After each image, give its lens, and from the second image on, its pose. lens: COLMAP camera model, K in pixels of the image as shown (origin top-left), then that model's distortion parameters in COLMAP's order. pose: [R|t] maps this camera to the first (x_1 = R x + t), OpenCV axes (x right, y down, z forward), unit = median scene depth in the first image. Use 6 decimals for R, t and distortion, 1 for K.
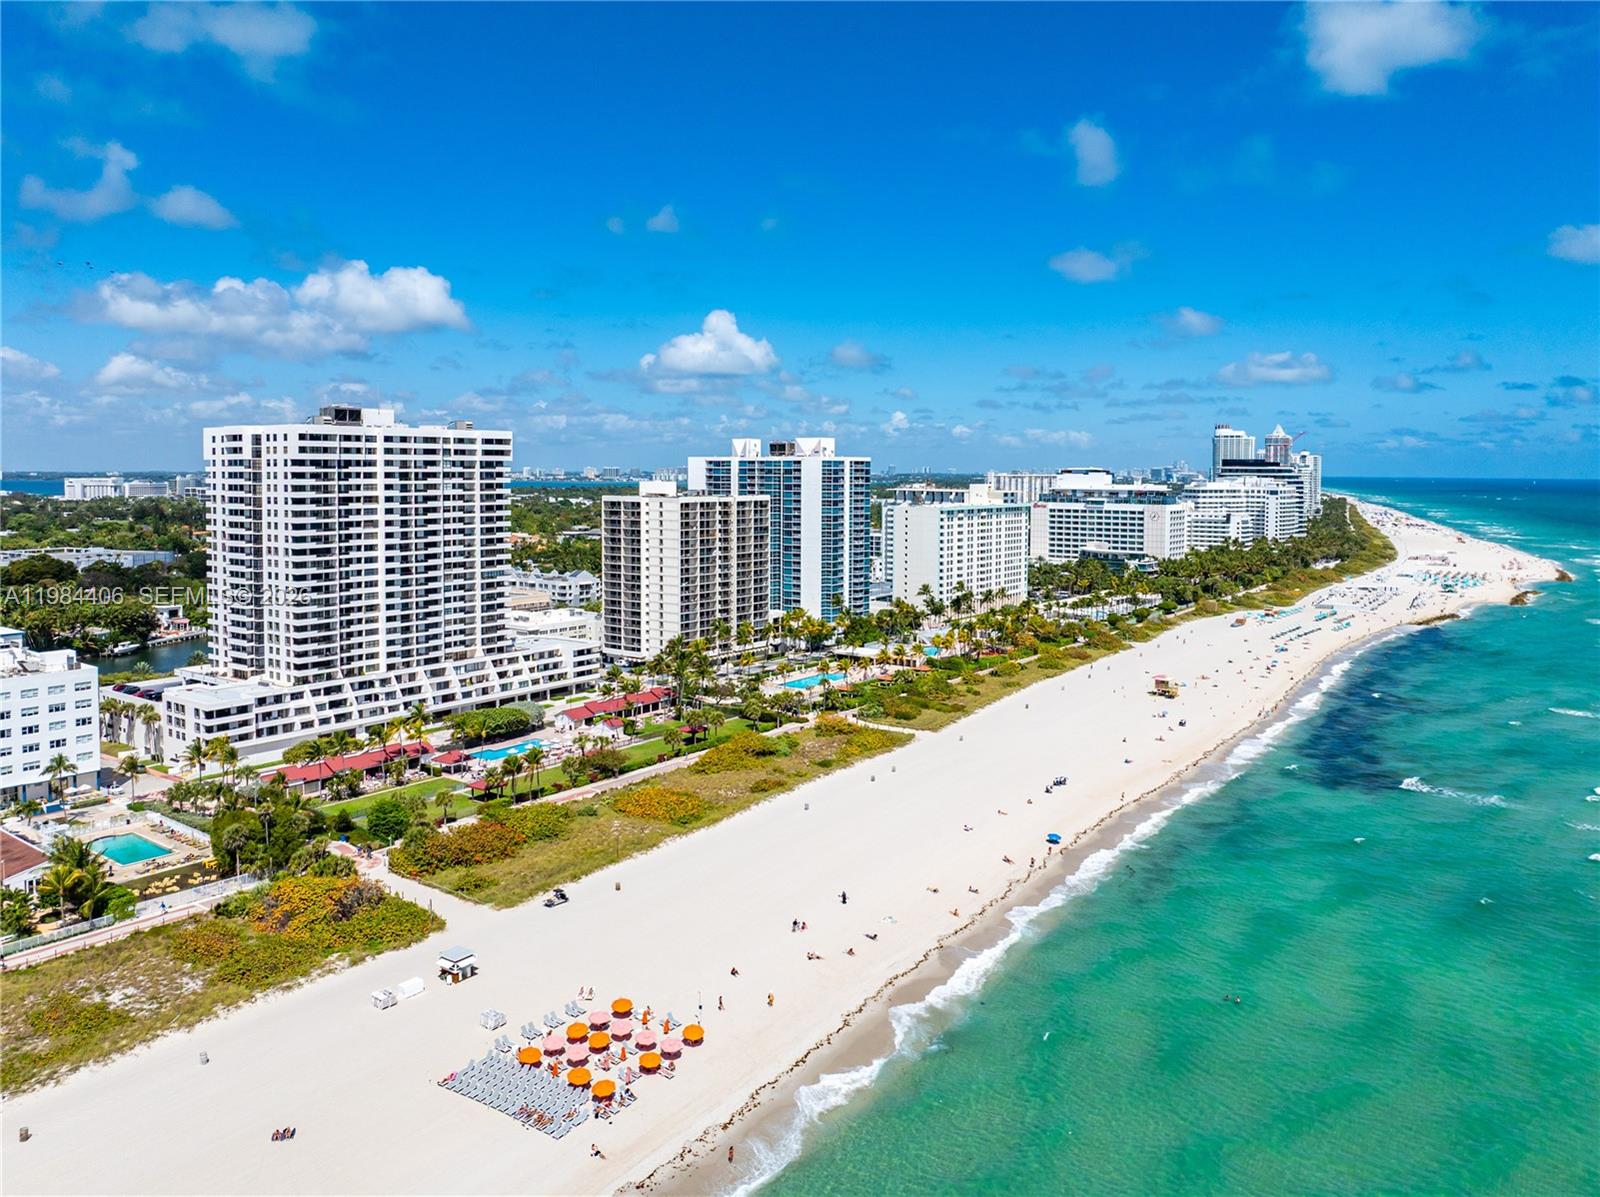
lens RADIAL K [[1187.5, 0, 798.7], [0, 1187.5, 538.1], [0, 0, 1]] dist [0.004403, -0.084022]
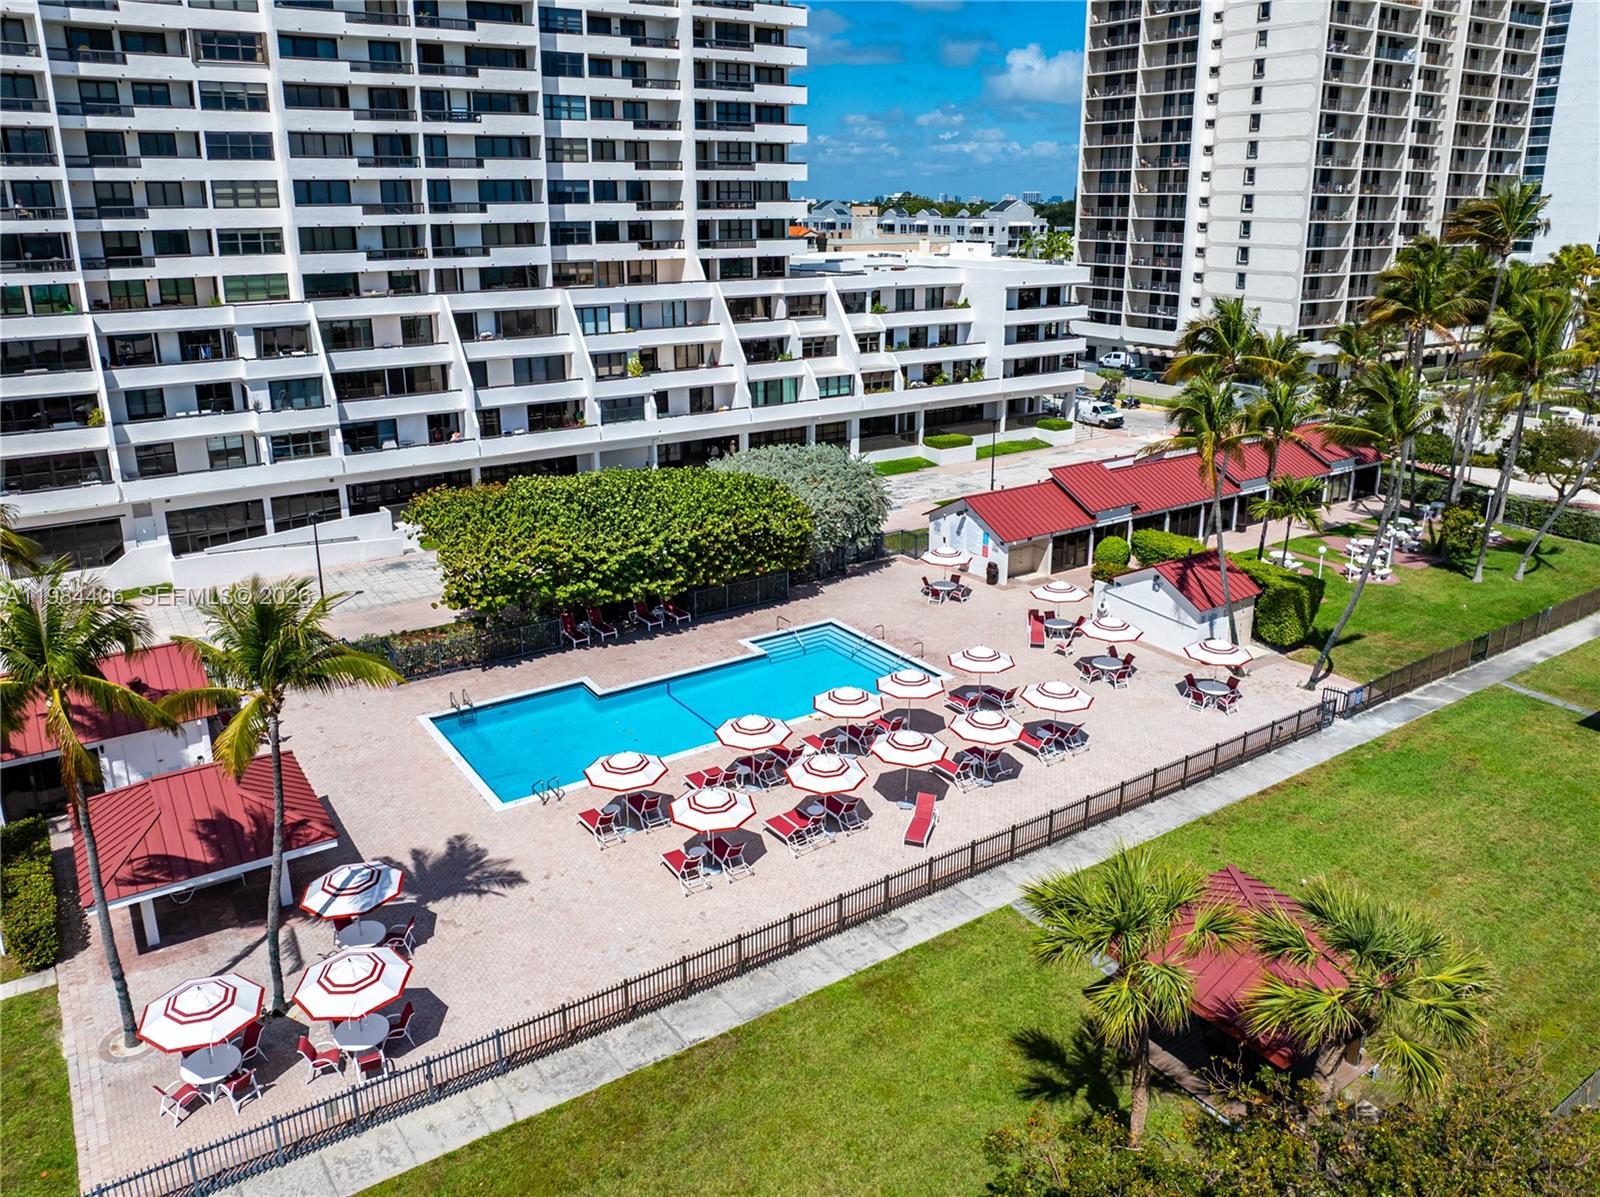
lens RADIAL K [[1187.5, 0, 798.7], [0, 1187.5, 538.1], [0, 0, 1]] dist [0.004403, -0.084022]
pose [[0.942243, 0.086377, -0.323601, -0.142369], [-0.014373, 0.975710, 0.218592, 0.095748], [0.334622, -0.201316, 0.920597, 0.720362]]
